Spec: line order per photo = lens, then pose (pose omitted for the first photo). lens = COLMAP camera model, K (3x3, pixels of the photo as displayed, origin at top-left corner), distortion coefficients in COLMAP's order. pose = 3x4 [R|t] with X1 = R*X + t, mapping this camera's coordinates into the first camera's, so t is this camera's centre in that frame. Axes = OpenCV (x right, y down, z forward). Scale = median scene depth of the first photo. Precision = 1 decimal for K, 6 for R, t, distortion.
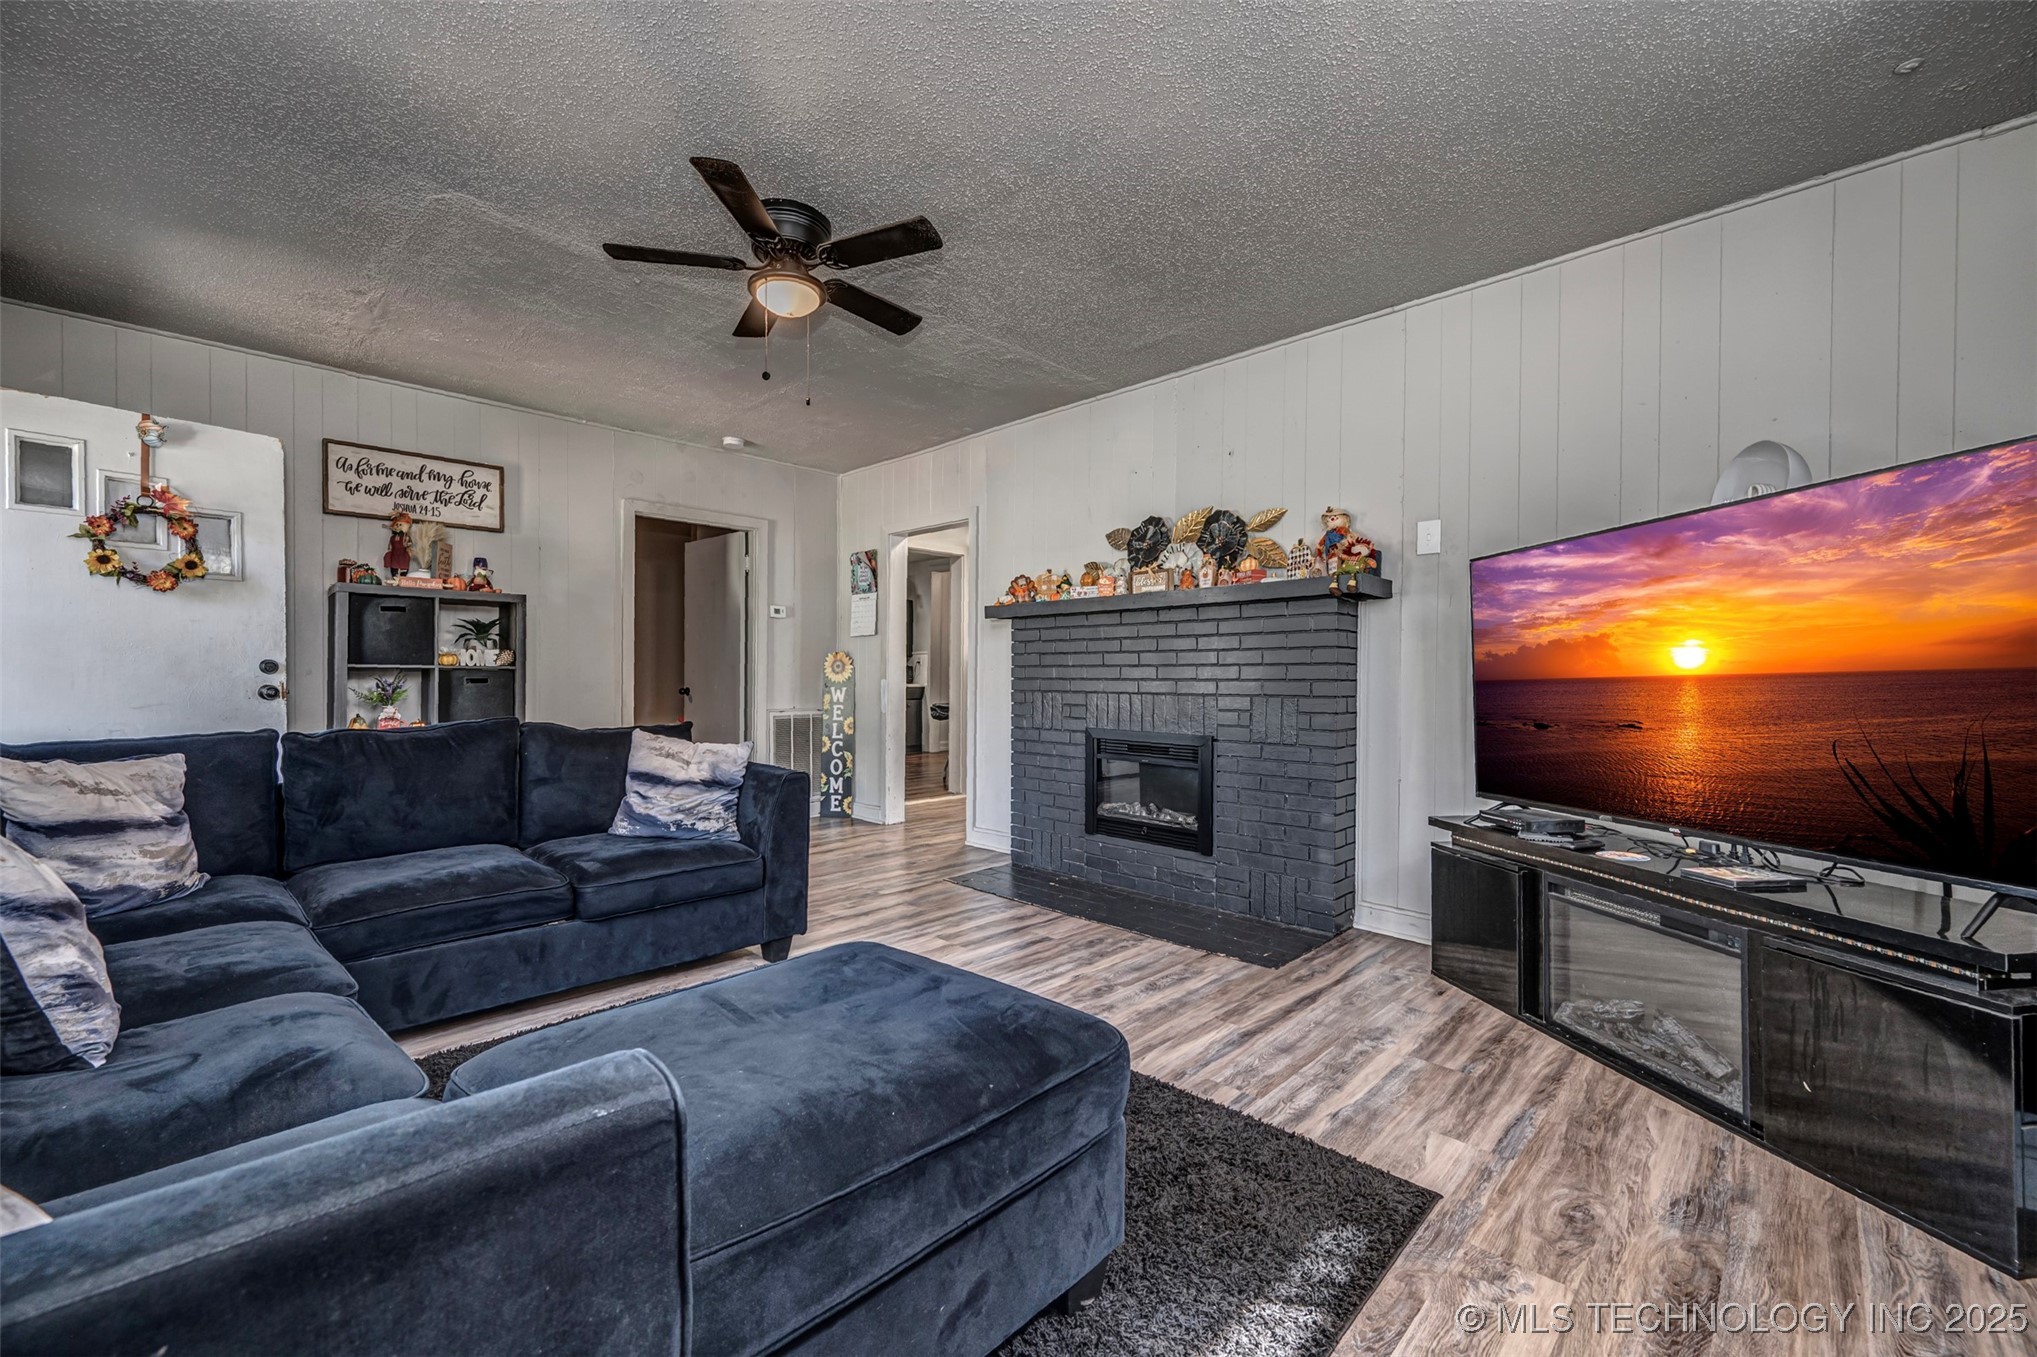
lens RADIAL K [[816.3, 0, 1031.4], [0, 816.3, 662.7], [0, 0, 1]] dist [0.000036, 0.000110]
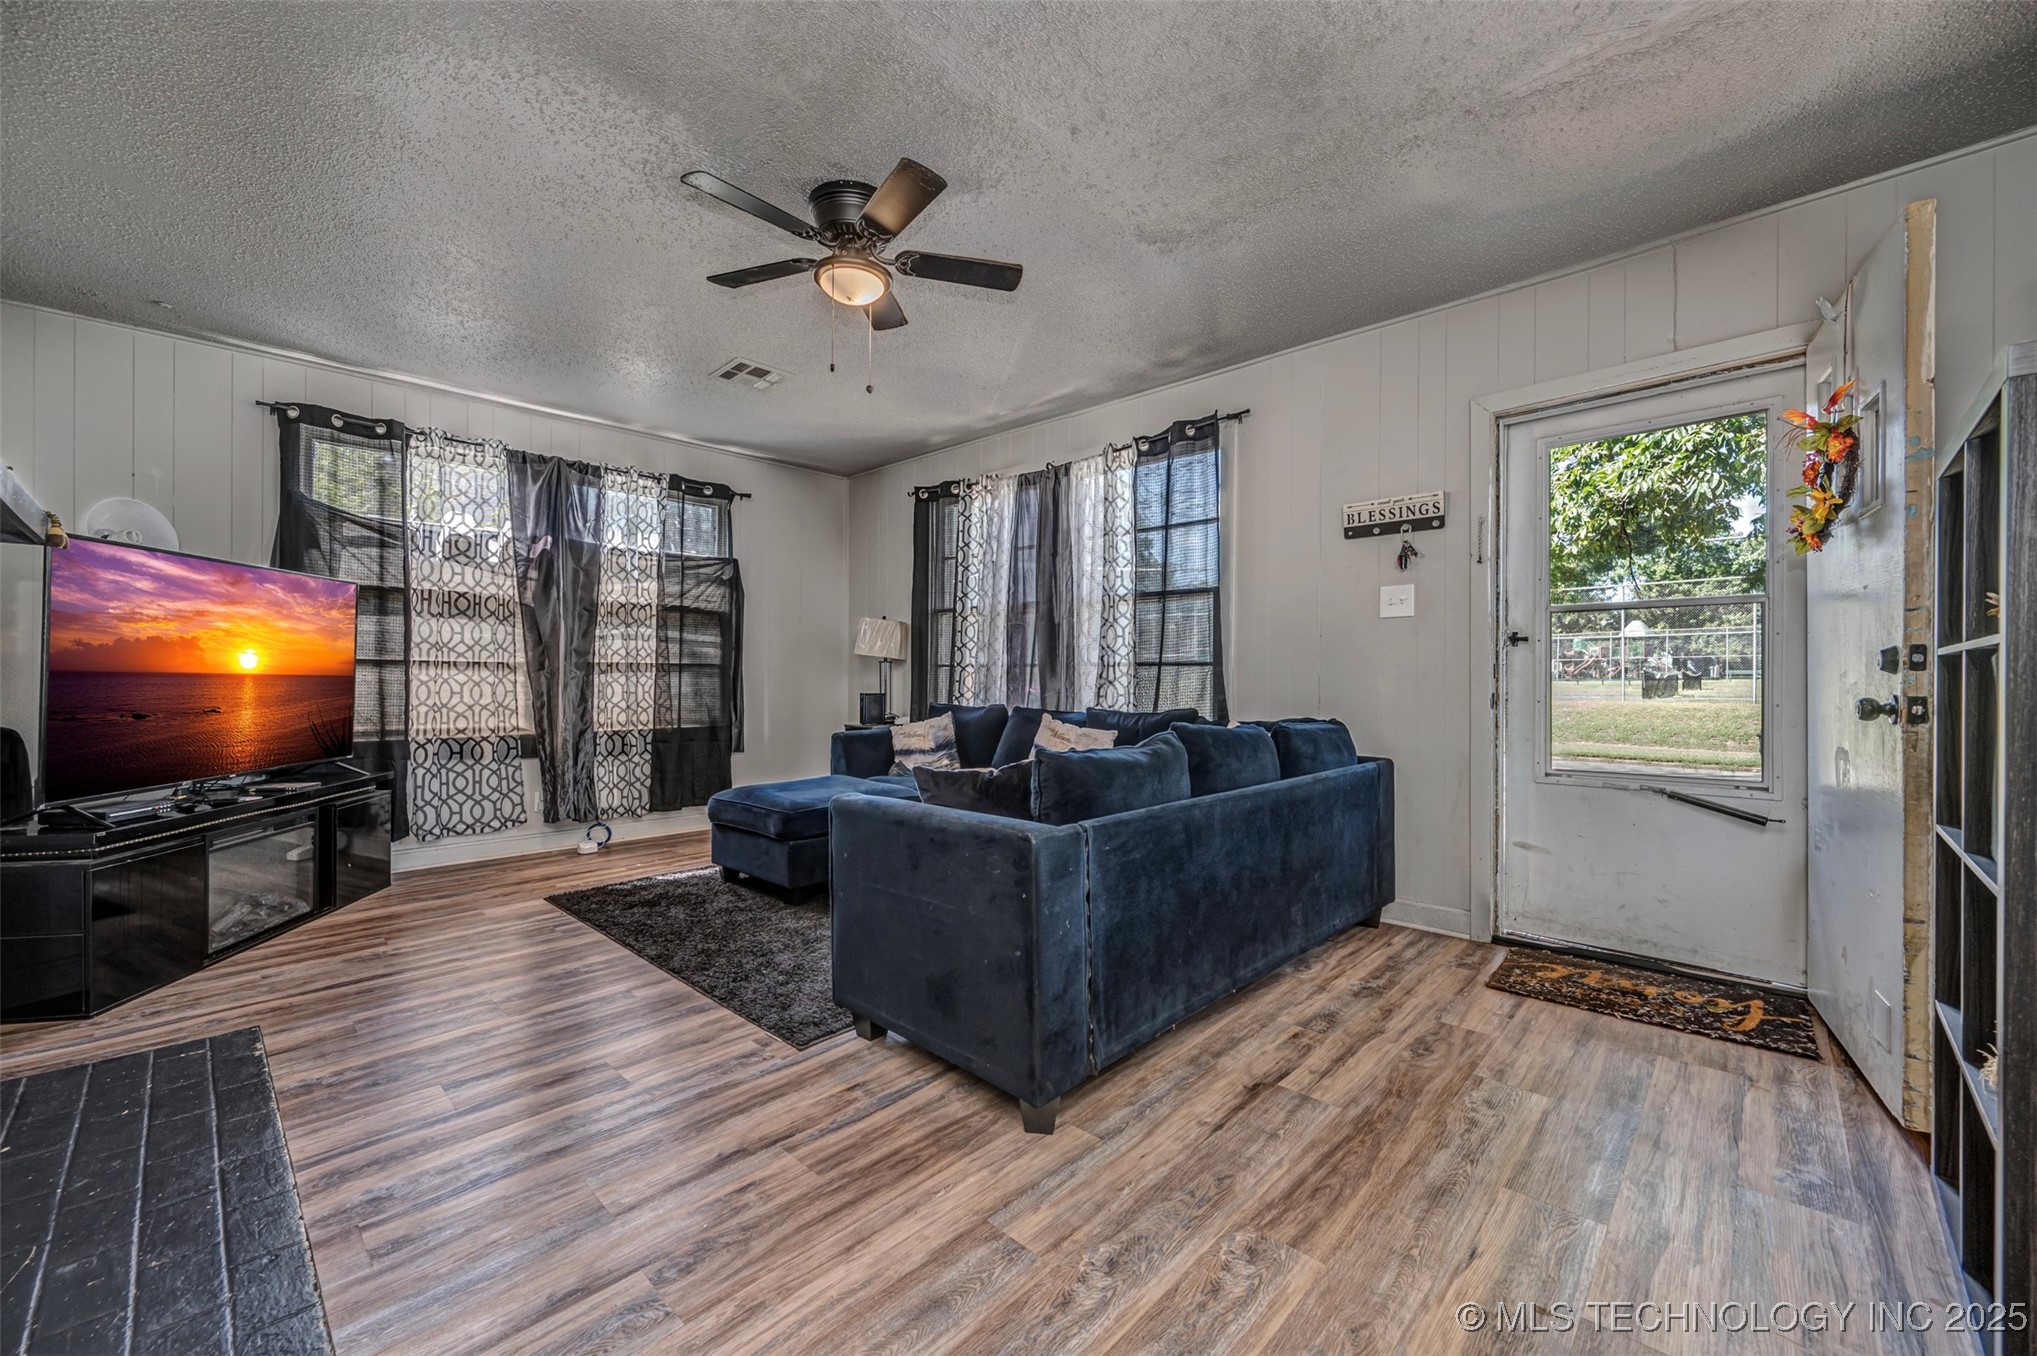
lens RADIAL K [[809.0, 0, 999.1], [0, 809.0, 682.7], [0, 0, 1]] dist [0.001354, 0.000228]
pose [[-0.999722, -0.008560, 0.021963, -0.424035], [-0.009107, 0.999648, -0.024933, 0.042006], [-0.021742, -0.025126, -0.999448, 1.671182]]
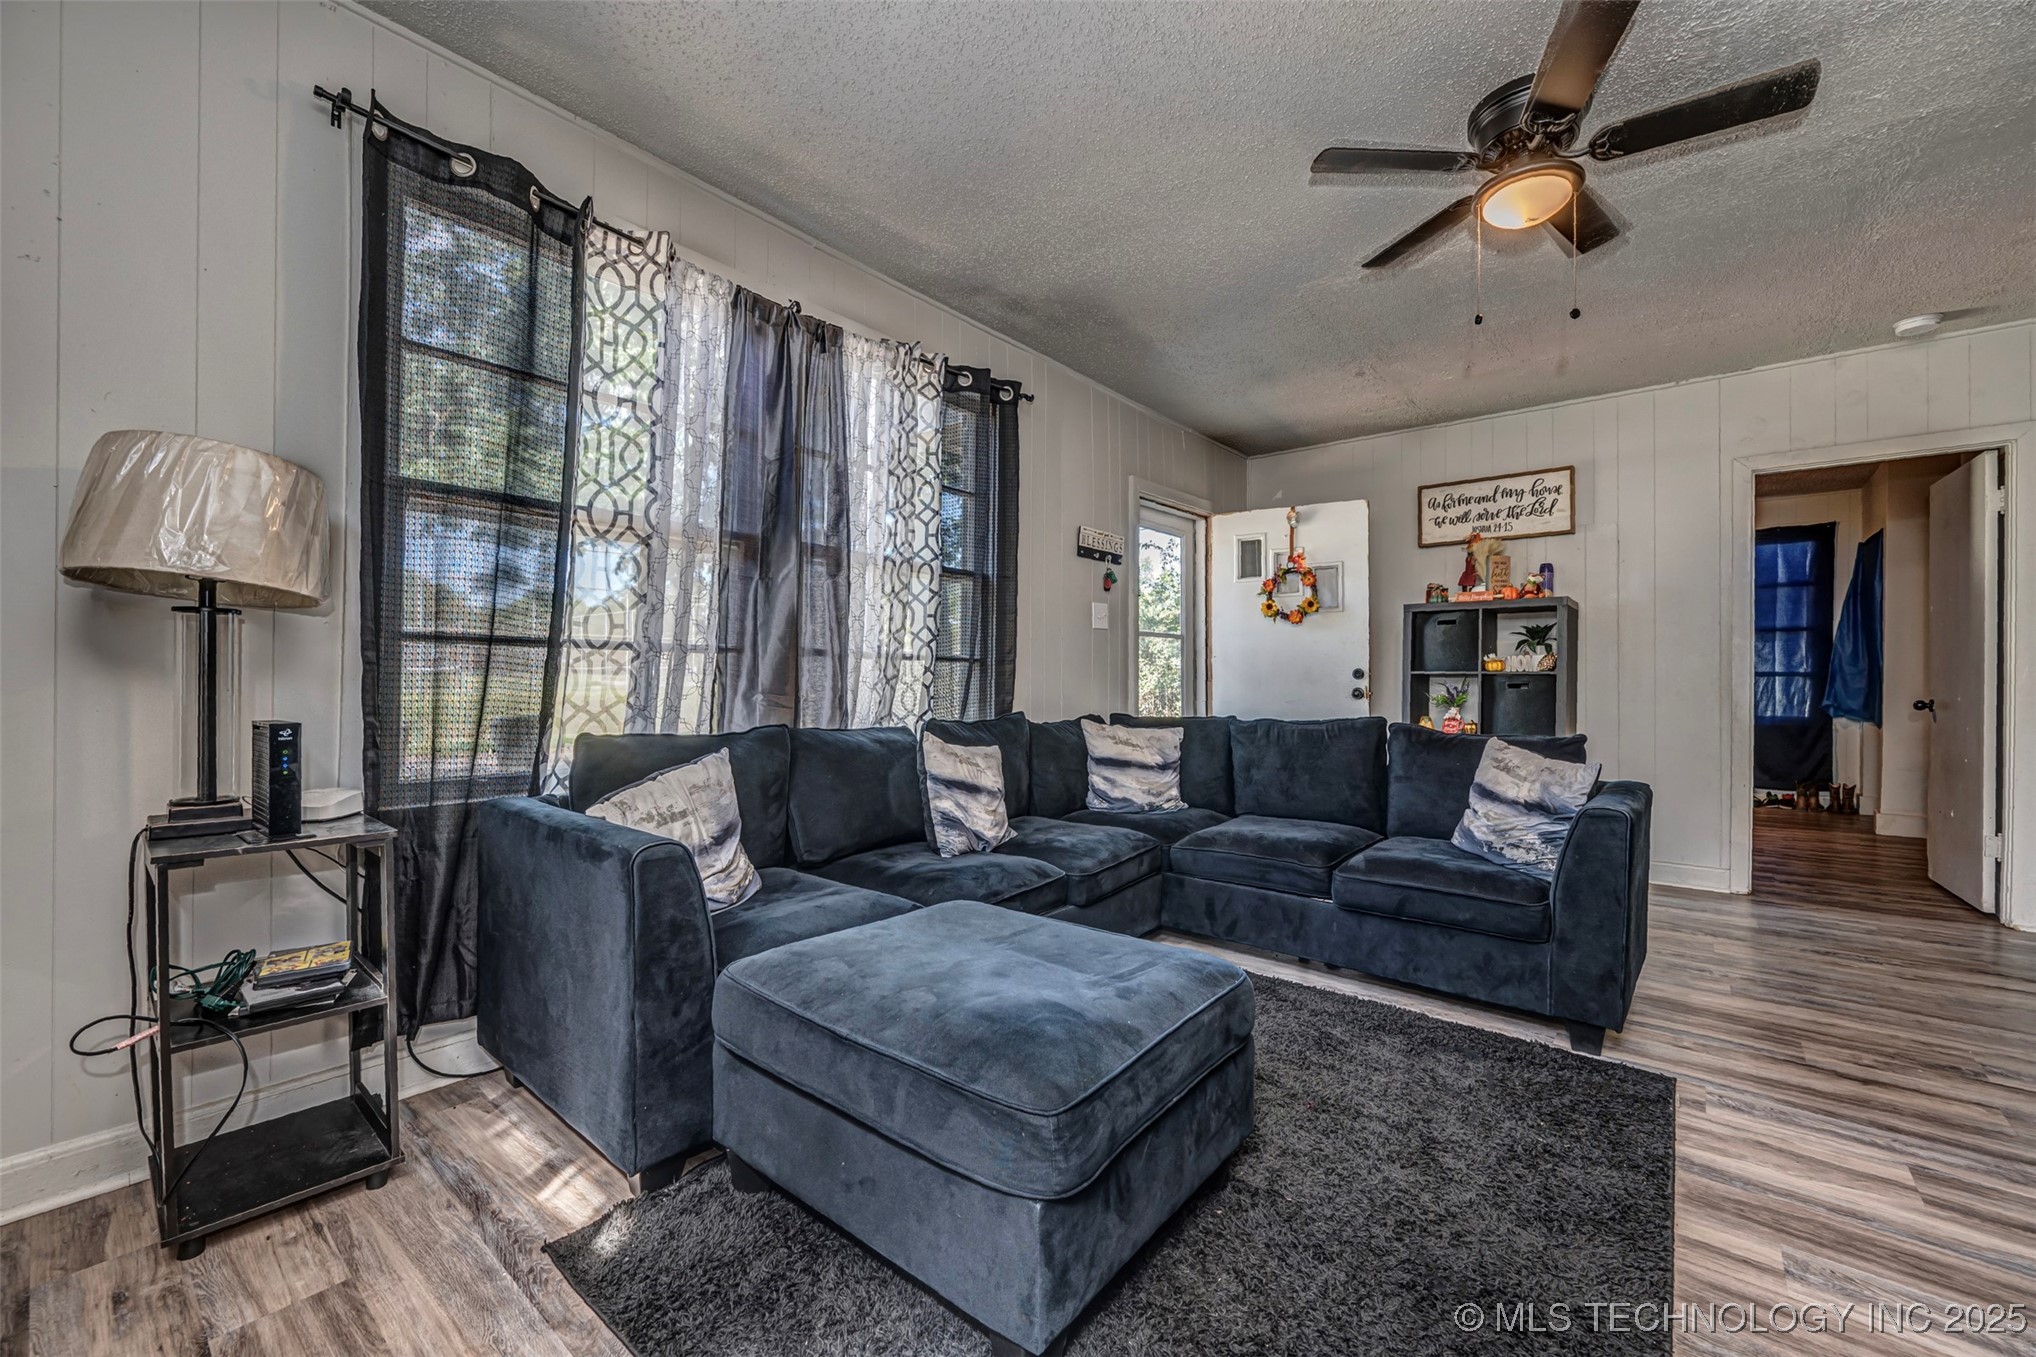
lens RADIAL K [[824.9, 0, 1013.2], [0, 824.9, 662.6], [0, 0, 1]] dist [-0.003016, 0.000048]
pose [[0.067620, -0.024139, -0.997419, 0.400289], [0.012468, 0.999650, -0.023348, 0.011898], [0.997633, -0.010857, 0.067898, 0.390598]]
